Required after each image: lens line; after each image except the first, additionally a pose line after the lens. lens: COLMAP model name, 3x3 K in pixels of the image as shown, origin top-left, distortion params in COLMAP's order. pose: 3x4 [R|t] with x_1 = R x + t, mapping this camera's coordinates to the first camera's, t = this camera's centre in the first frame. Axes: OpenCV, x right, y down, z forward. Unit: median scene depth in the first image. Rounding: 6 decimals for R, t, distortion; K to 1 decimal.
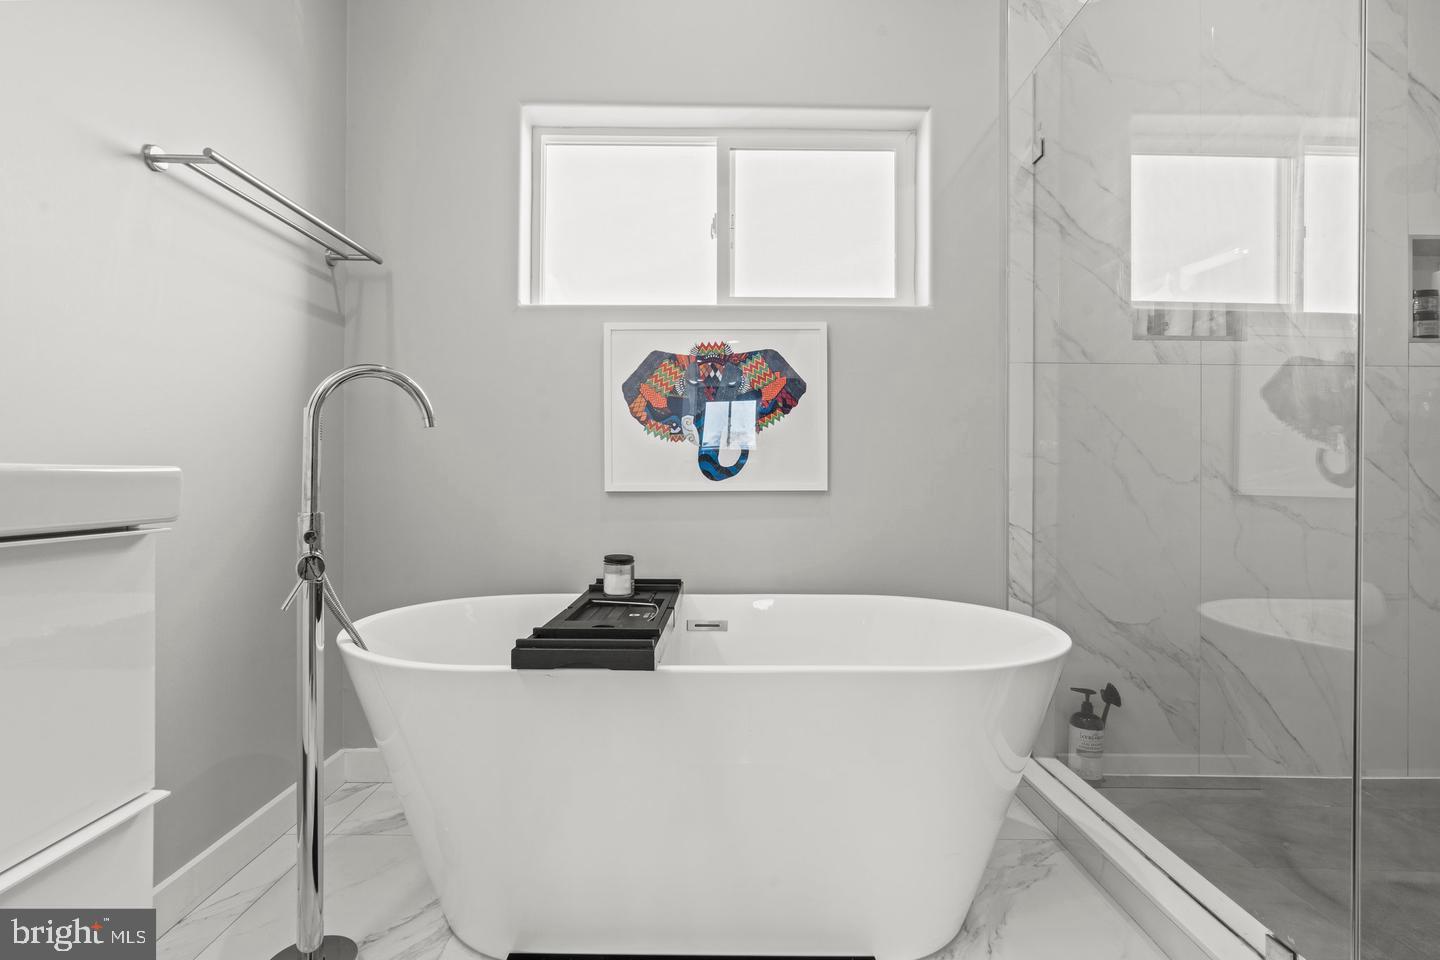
lens RADIAL K [[715.3, 0, 721.6], [0, 715.3, 475.9], [0, 0, 1]] dist [-0.005391, 0.002617]
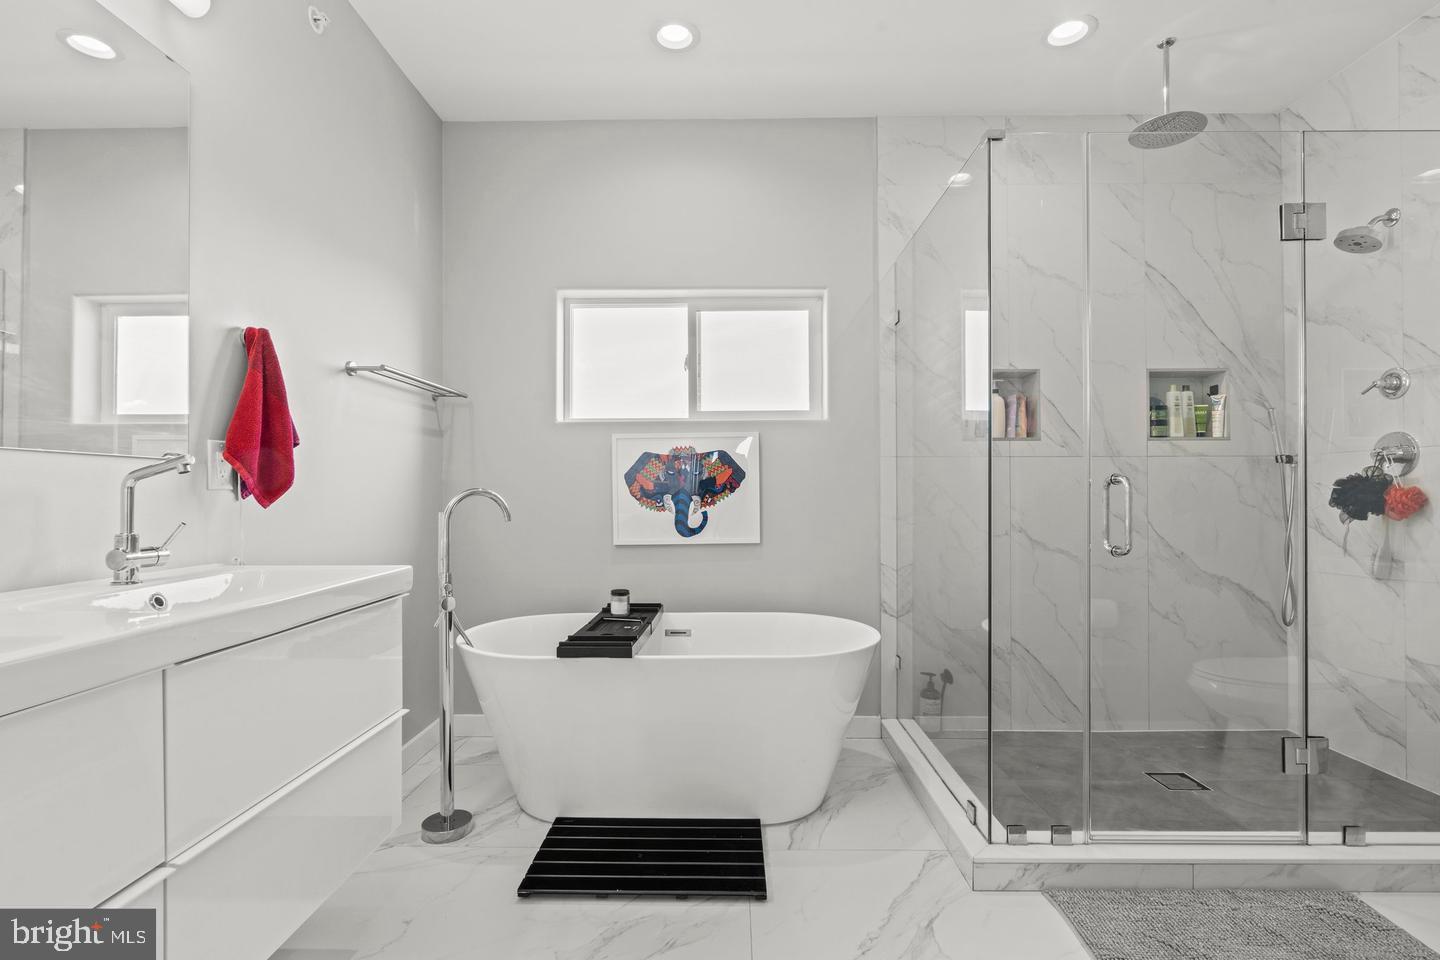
lens RADIAL K [[656.1, 0, 725.1], [0, 656.1, 488.4], [0, 0, 1]] dist [-0.010638, 0.003075]
pose [[0.999820, -0.009888, -0.016188, 0.097403], [0.009777, 0.999928, -0.006937, -0.086229], [0.016255, 0.006777, 0.999845, -0.390765]]
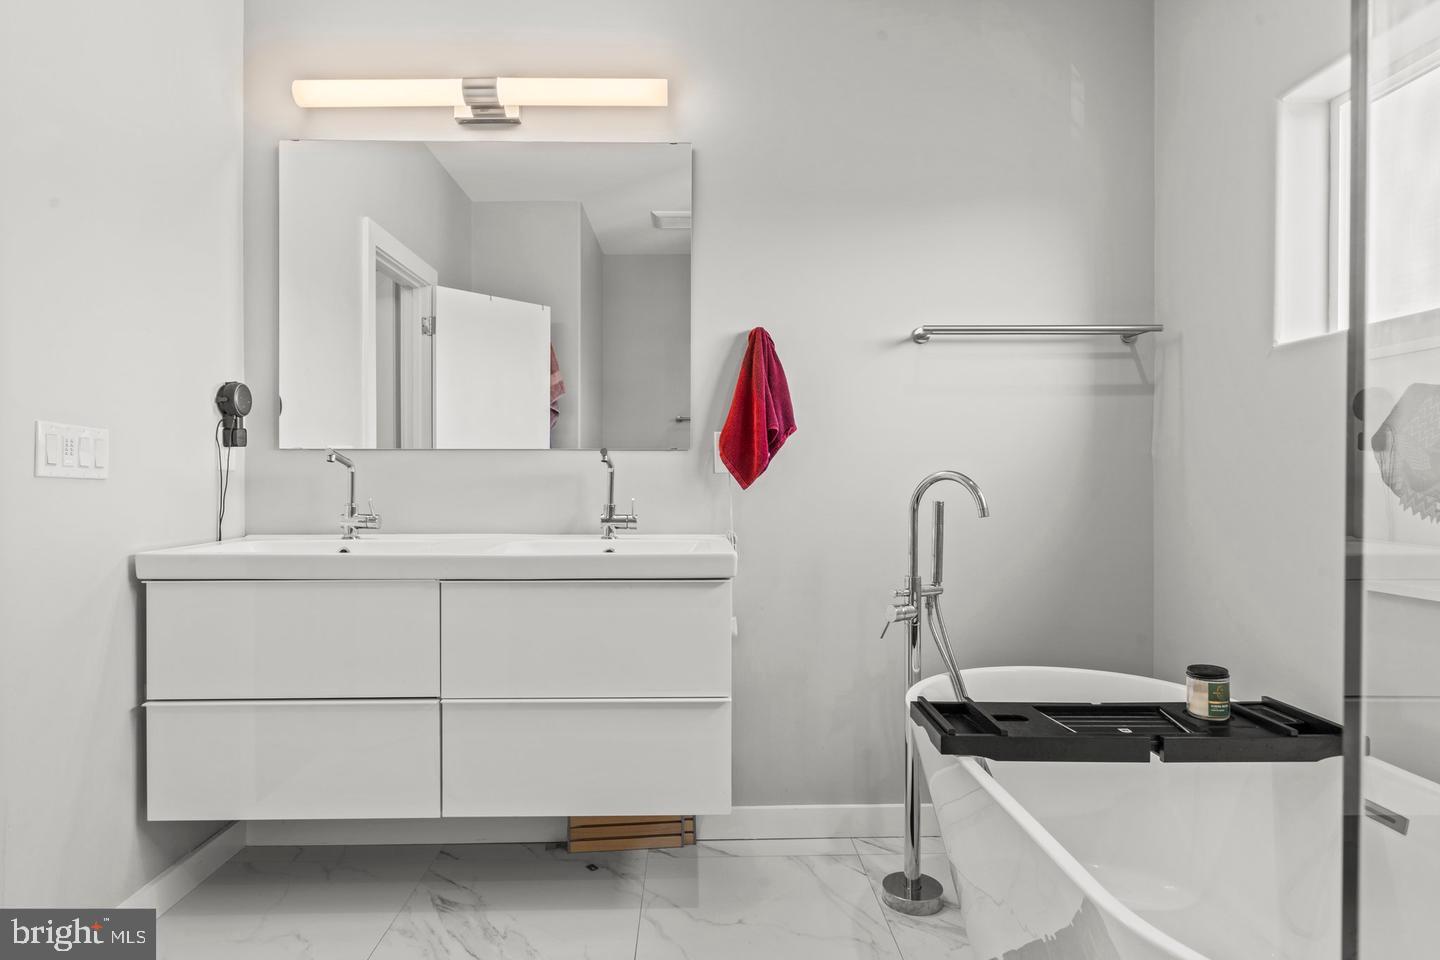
lens RADIAL K [[813.0, 0, 711.2], [0, 813.0, 472.7], [0, 0, 1]] dist [-0.015575, -0.000706]
pose [[0.011306, -0.007410, -0.999909, 0.642572], [-0.000006, 0.999973, -0.007410, -0.088055], [0.999936, 0.000090, 0.011306, 0.347429]]
